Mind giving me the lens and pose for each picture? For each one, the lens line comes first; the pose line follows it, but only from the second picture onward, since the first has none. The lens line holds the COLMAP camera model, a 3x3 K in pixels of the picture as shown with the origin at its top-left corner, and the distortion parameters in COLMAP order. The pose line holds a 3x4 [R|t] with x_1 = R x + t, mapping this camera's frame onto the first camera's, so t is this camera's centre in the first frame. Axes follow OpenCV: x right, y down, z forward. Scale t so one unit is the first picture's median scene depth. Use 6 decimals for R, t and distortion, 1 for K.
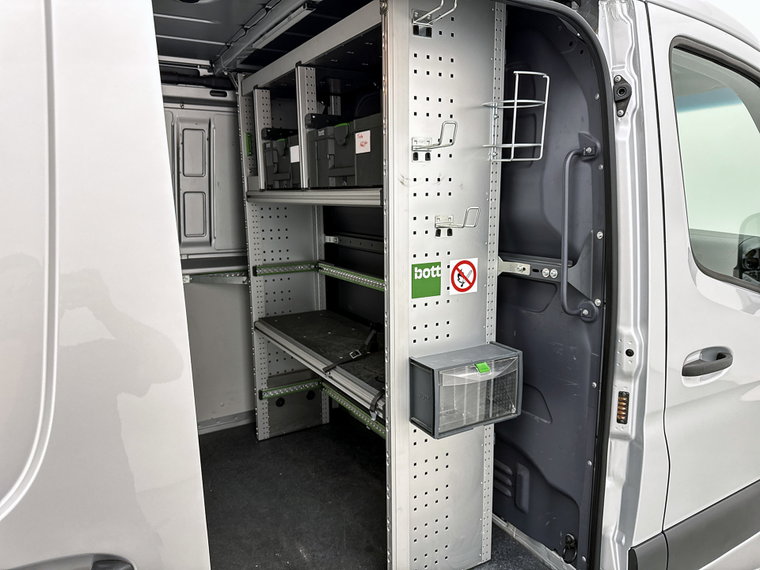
lens RADIAL K [[536.0, 0, 385.1], [0, 536.0, 282.7], [0, 0, 1]] dist [0.032135, -0.029497]
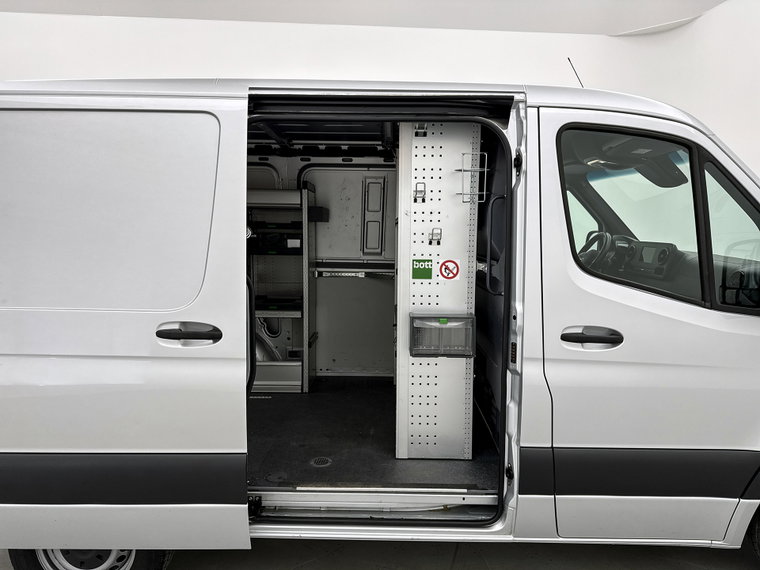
lens RADIAL K [[536.0, 0, 377.7], [0, 536.0, 284.2], [0, 0, 1]] dist [0.032135, -0.029497]
pose [[0.847587, 0.071163, -0.525863, 0.868493], [-0.103344, 0.994129, -0.032039, 0.113585], [0.520496, 0.081501, 0.849966, -0.560913]]
